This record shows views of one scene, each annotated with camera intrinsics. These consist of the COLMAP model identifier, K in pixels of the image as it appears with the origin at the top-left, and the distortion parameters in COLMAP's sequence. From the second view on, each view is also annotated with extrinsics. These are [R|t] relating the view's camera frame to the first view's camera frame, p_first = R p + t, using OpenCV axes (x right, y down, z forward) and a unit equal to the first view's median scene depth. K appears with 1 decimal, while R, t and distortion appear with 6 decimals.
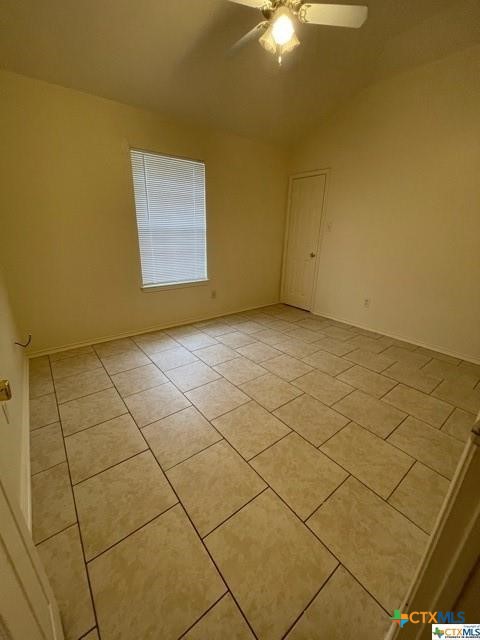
lens RADIAL K [[261.0, 0, 238.2], [0, 261.0, 318.1], [0, 0, 1]] dist [0.000103, -0.000457]
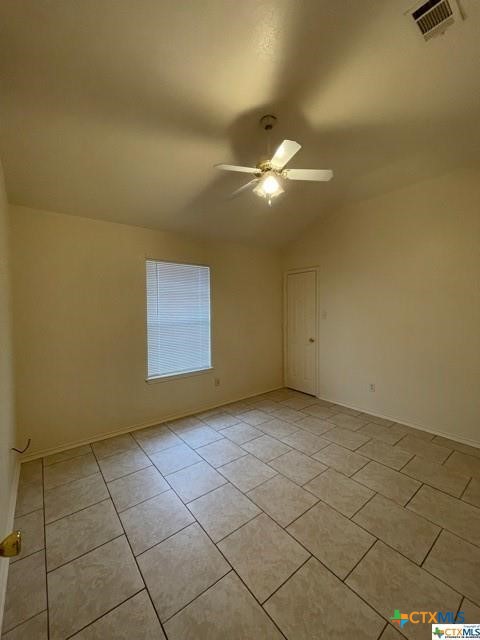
lens RADIAL K [[261.0, 0, 238.1], [0, 261.0, 316.6], [0, 0, 1]] dist [0.000103, -0.000457]
pose [[0.999560, -0.029475, -0.003333, -0.007377], [0.027148, 0.954302, -0.297607, -0.059305], [0.011952, 0.297385, 0.954683, -0.051790]]
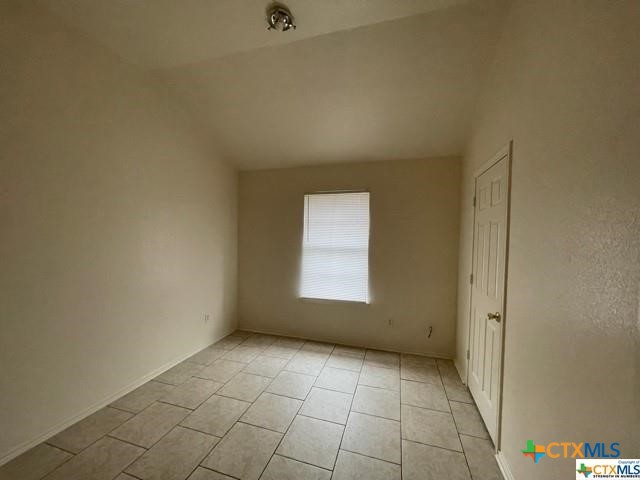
lens RADIAL K [[261.0, 0, 324.2], [0, 261.0, 242.3], [0, 0, 1]] dist [0.000103, -0.000457]
pose [[0.539636, -0.004543, -0.841886, 1.052472], [-0.263530, 0.948822, -0.174038, -0.278880], [0.799591, 0.315780, 0.510821, 0.655672]]
